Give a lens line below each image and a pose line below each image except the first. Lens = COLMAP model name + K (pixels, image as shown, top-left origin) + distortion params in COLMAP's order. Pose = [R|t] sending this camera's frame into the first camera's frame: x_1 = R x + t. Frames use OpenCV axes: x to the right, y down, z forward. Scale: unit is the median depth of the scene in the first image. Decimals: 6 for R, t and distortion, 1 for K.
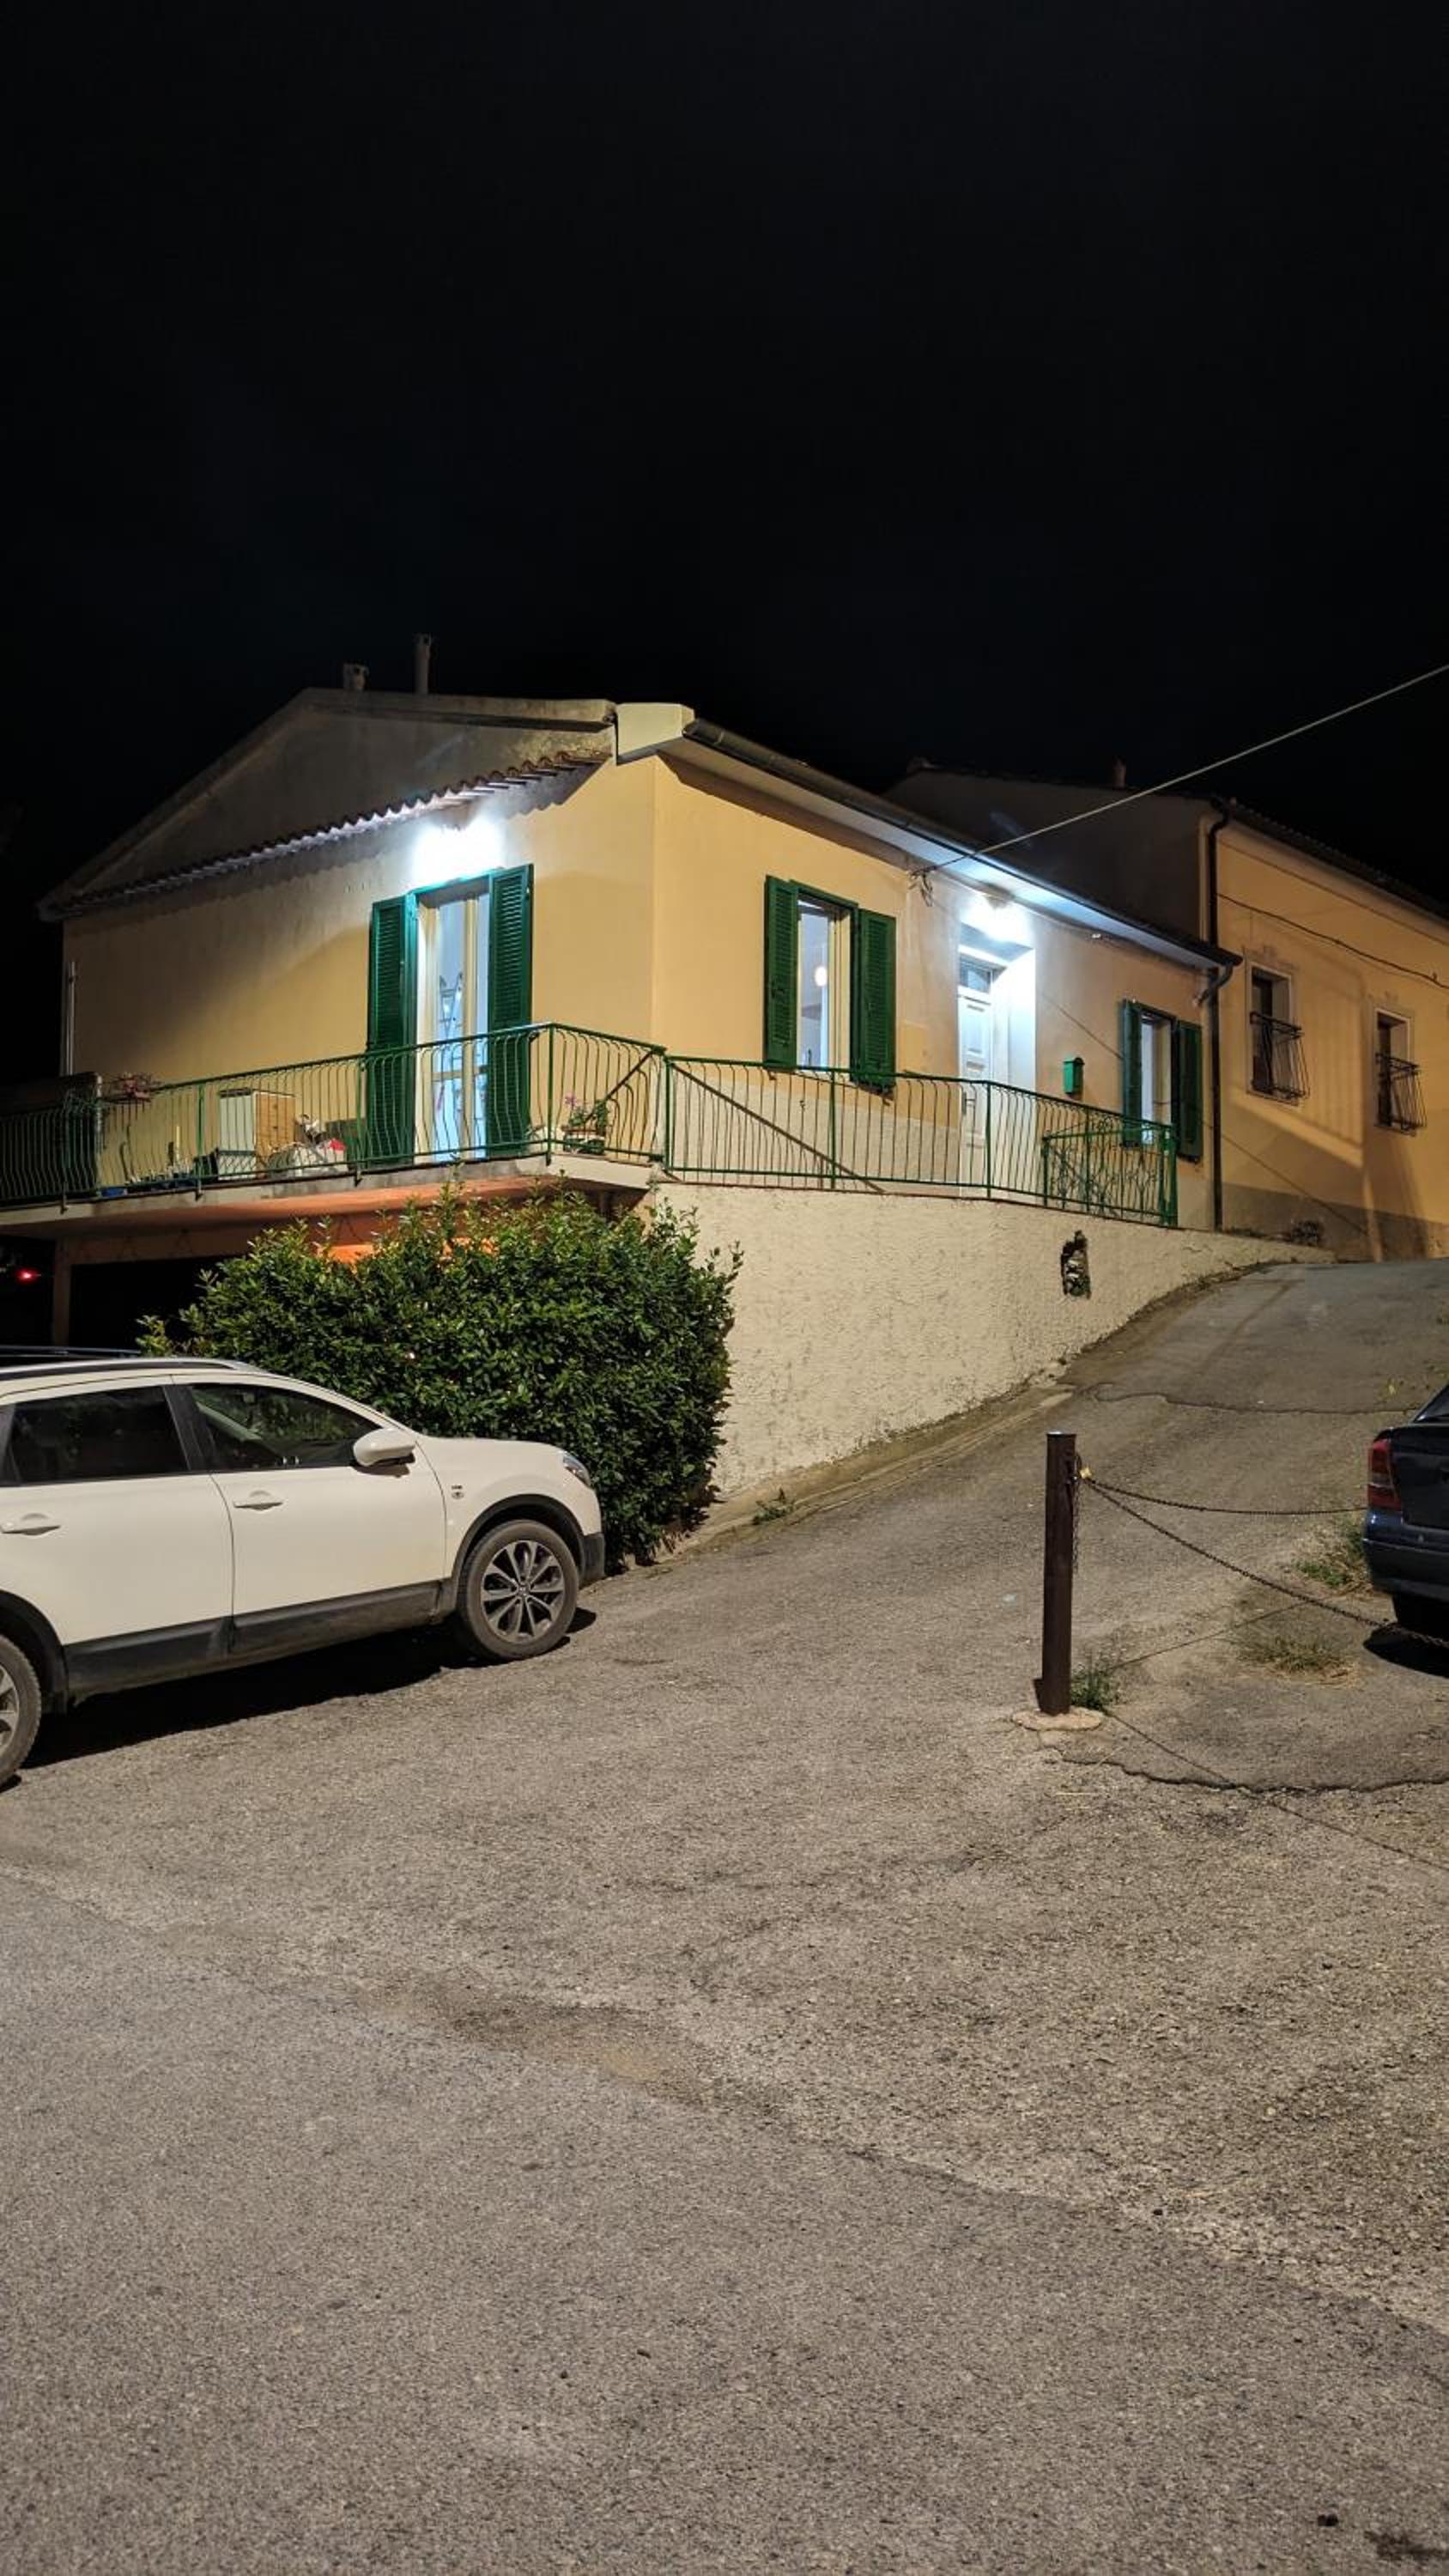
lens RADIAL K [[2128.6, 0, 724.5], [0, 2128.6, 1288.0], [0, 0, 1]] dist [0.050886, -0.002696]
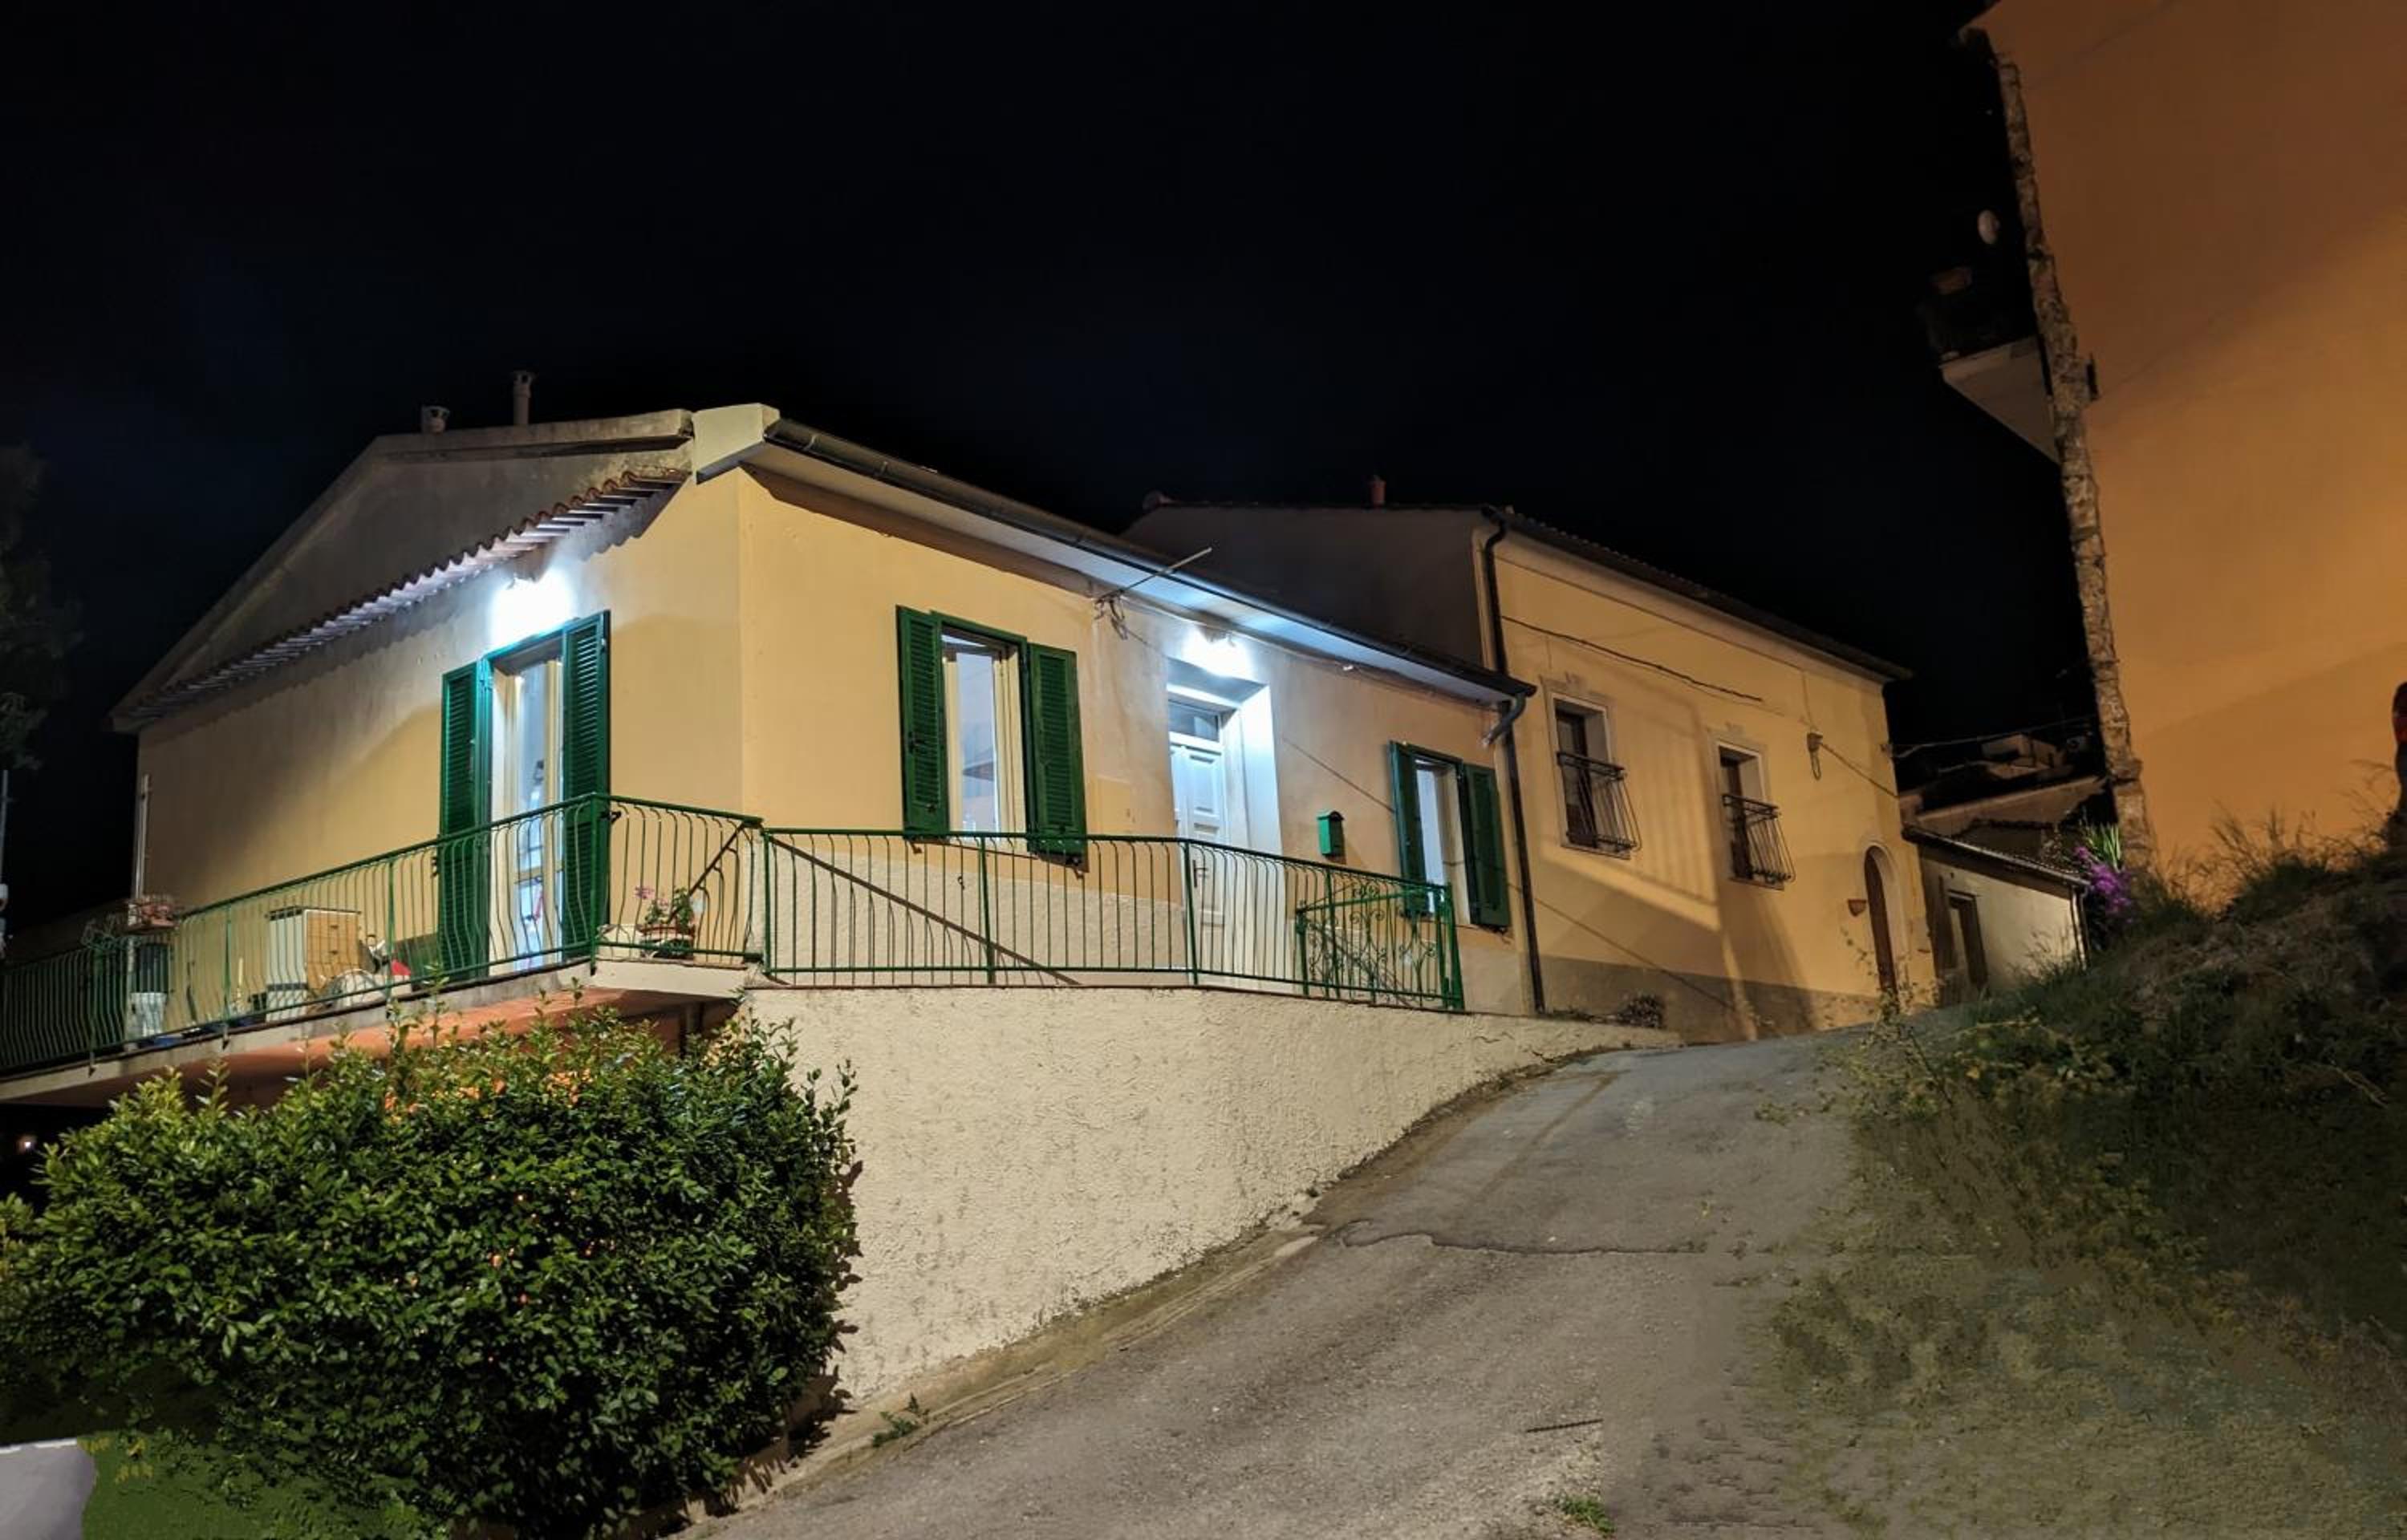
lens RADIAL K [[1872.8, 0, 1203.5], [0, 1872.8, 770.0], [0, 0, 1]] dist [0.052352, -0.006484]
pose [[0.996631, -0.063343, -0.052090, 0.167463], [0.053167, 0.982649, -0.177693, 0.002570], [0.062442, 0.174325, 0.982706, 0.305660]]
